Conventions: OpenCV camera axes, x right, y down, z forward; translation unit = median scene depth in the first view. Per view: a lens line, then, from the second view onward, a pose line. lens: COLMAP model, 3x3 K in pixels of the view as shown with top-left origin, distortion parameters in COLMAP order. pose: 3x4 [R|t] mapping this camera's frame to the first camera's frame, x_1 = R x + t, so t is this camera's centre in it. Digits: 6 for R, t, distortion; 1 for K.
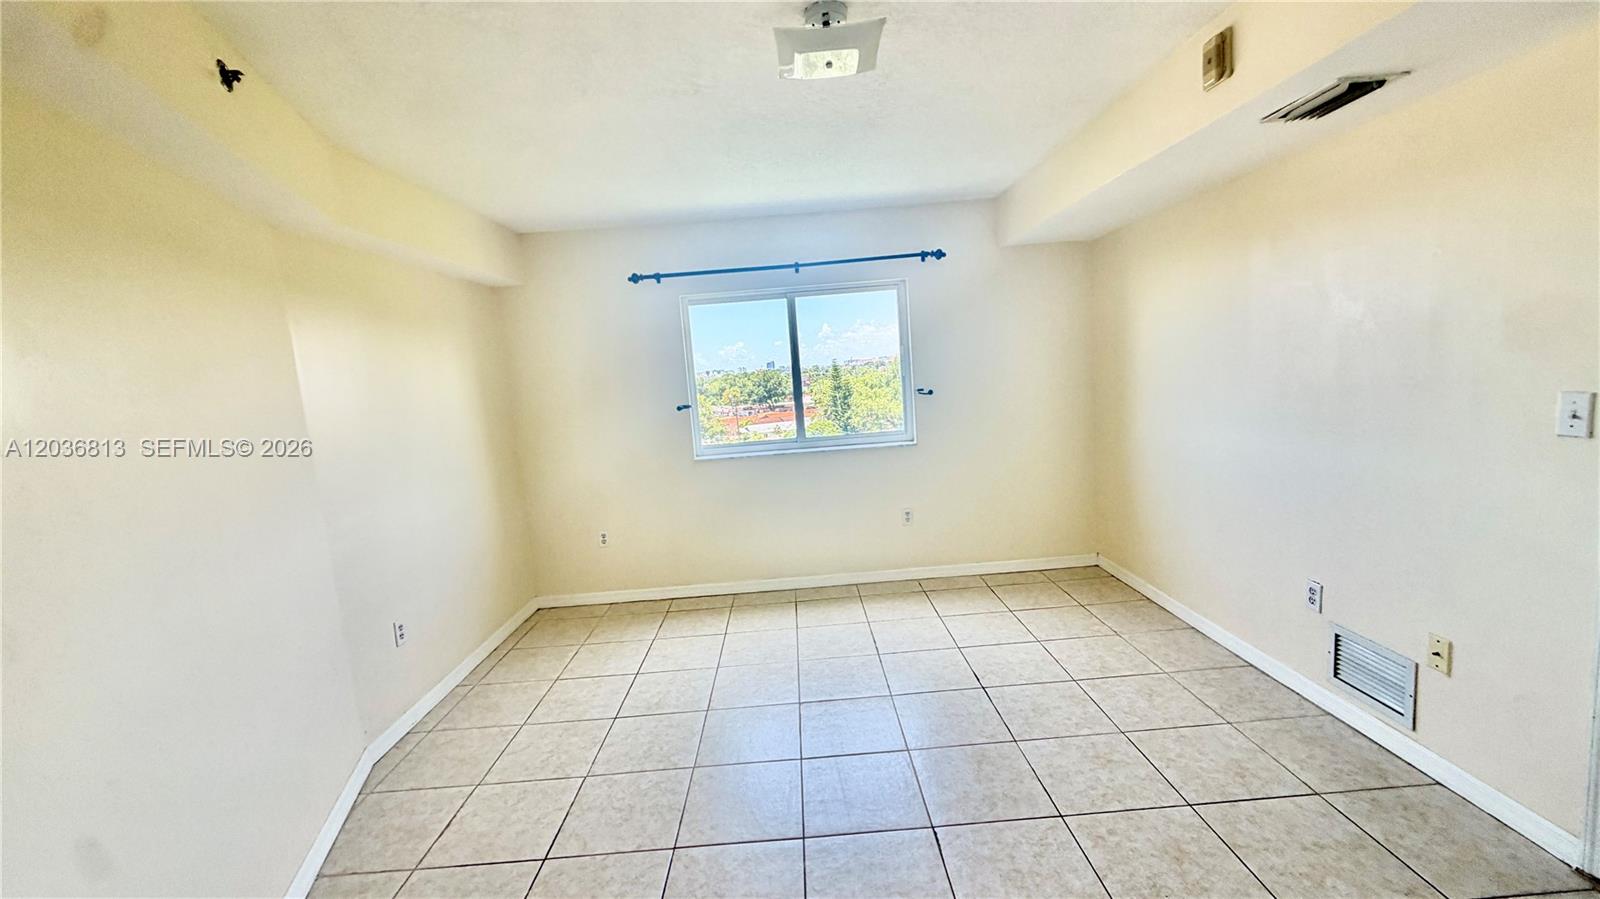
lens RADIAL K [[637.3, 0, 800.0], [0, 637.3, 449.5], [0, 0, 1]] dist [-0.000147, -0.000169]
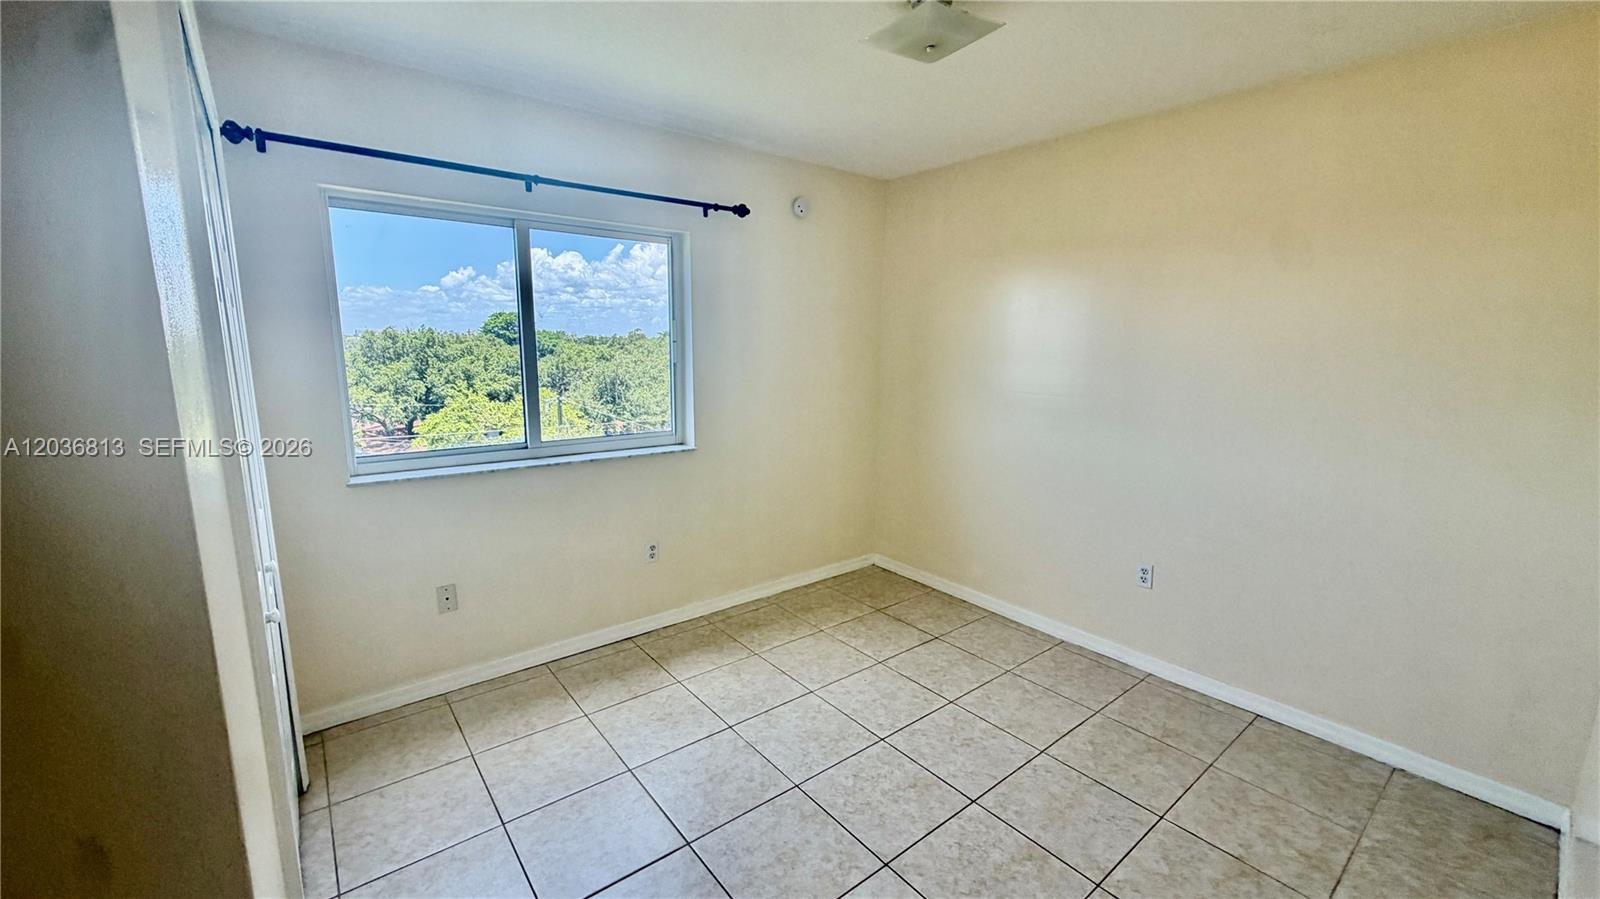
lens RADIAL K [[637.3, 0, 800.0], [0, 637.3, 449.5], [0, 0, 1]] dist [-0.000147, -0.000169]
pose [[0.776065, -0.019584, 0.630348, -0.356474], [0.024891, 0.999690, 0.000413, -0.005724], [-0.630161, 0.015370, 0.776312, 0.508574]]
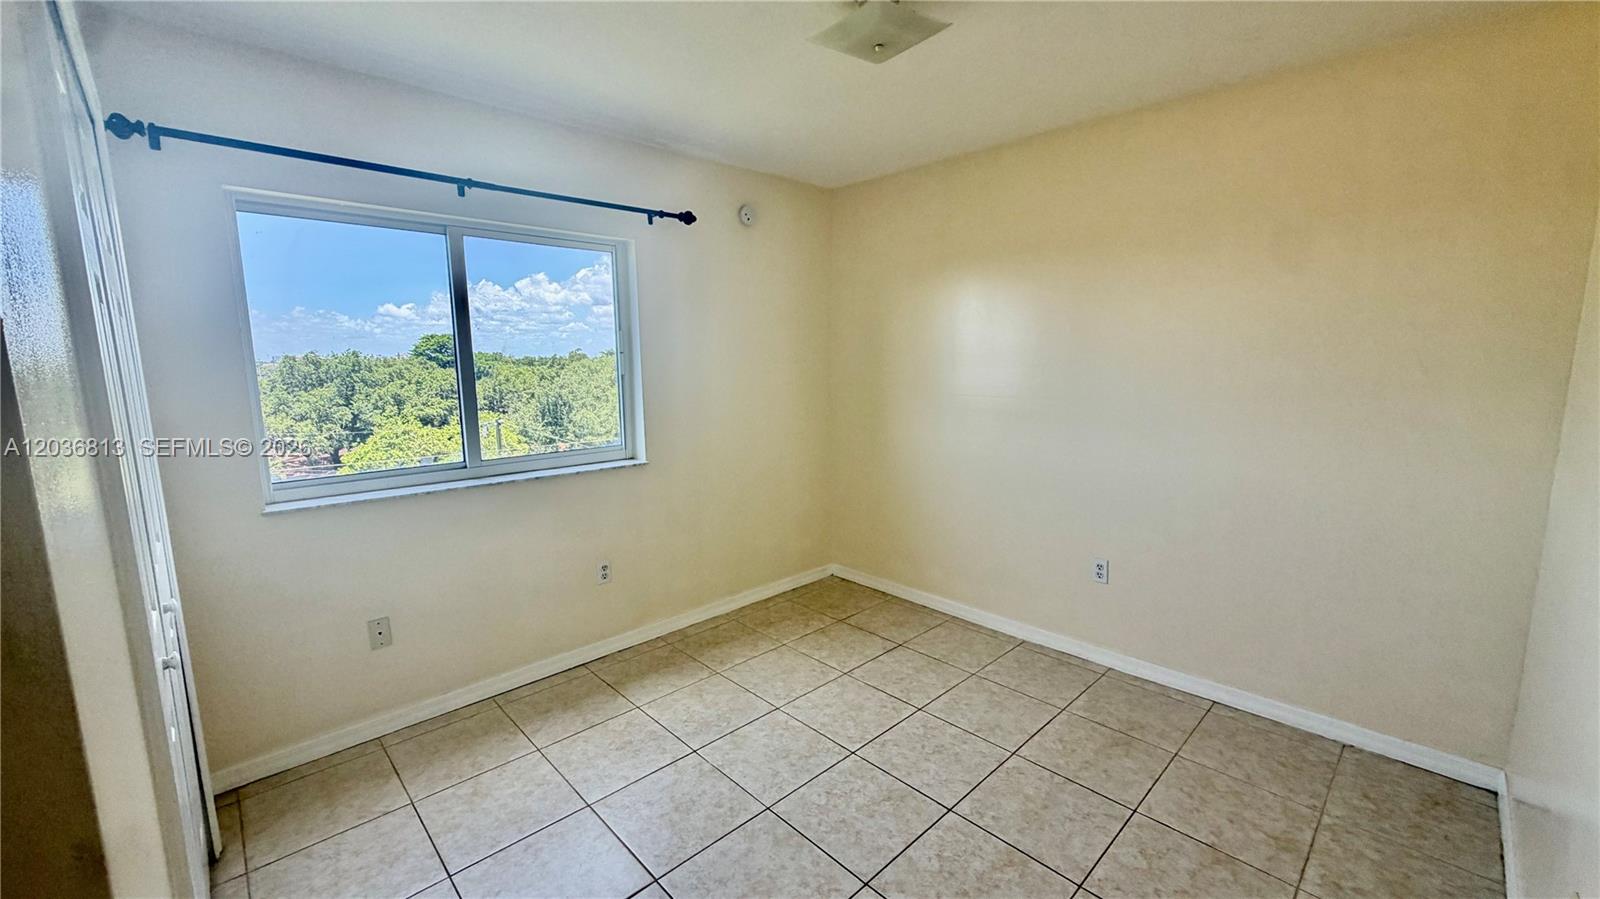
lens RADIAL K [[635.2, 0, 800.0], [0, 635.2, 449.5], [0, 0, 1]] dist [0.000034, -0.000493]
pose [[0.720980, -0.029705, 0.692318, -0.350912], [0.060765, 0.997942, -0.020462, 0.005045], [-0.690286, 0.056822, 0.721302, 0.538870]]
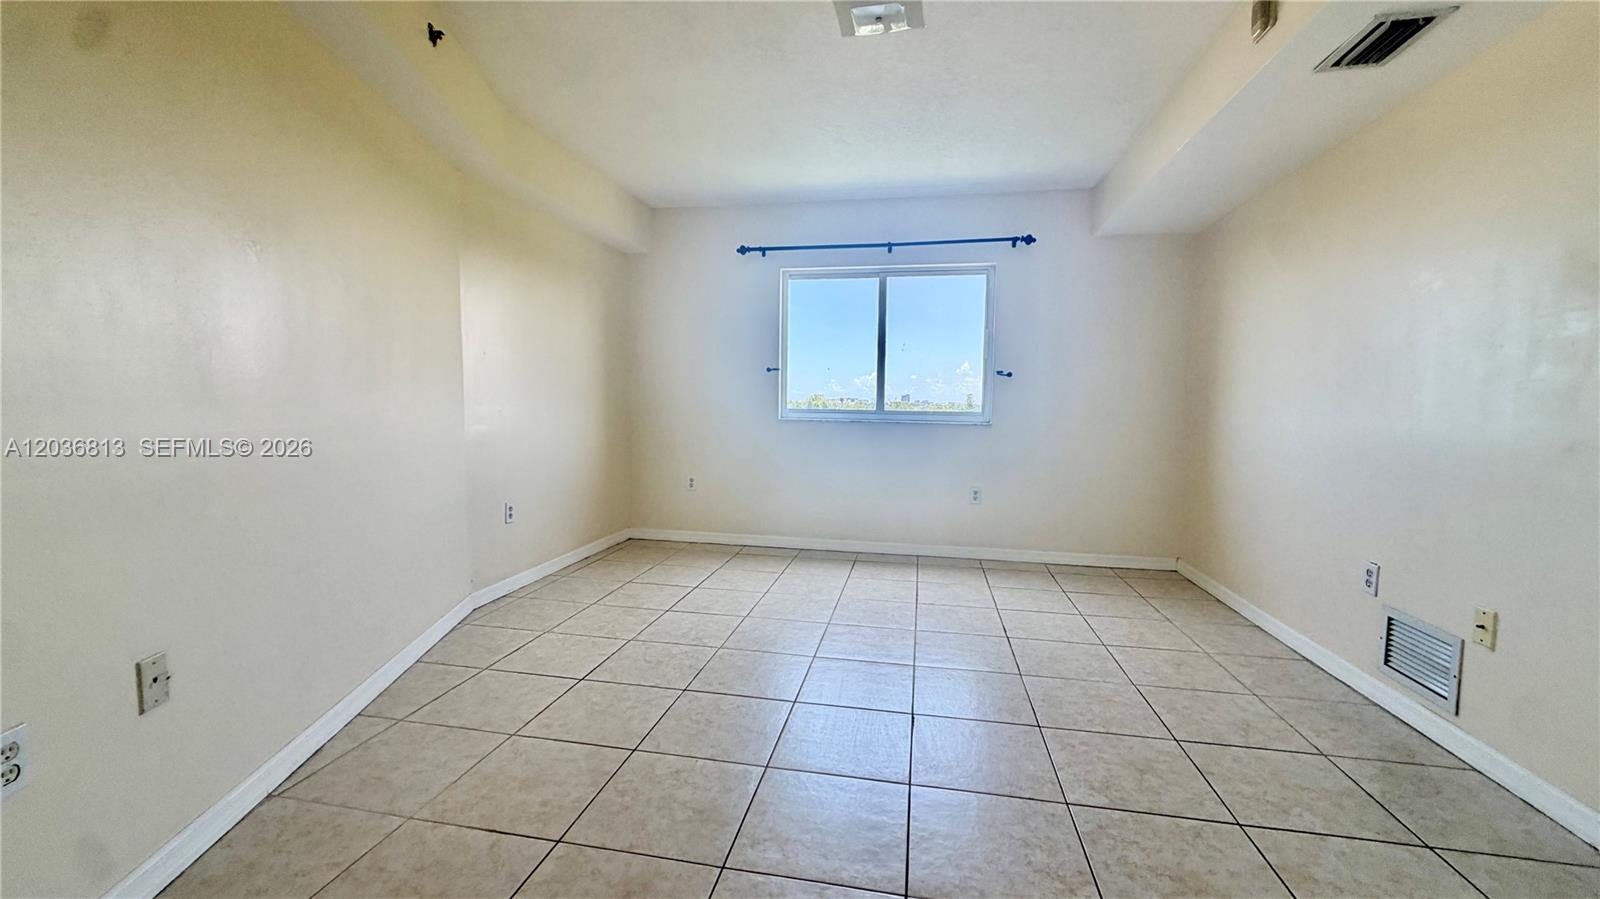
lens RADIAL K [[638.7, 0, 800.0], [0, 638.7, 449.5], [0, 0, 1]] dist [0.000062, -0.000023]
pose [[0.974452, 0.103334, -0.199414, 0.154159], [-0.112571, 0.993009, -0.035522, 0.168272], [0.194349, 0.057062, 0.979271, -0.094629]]
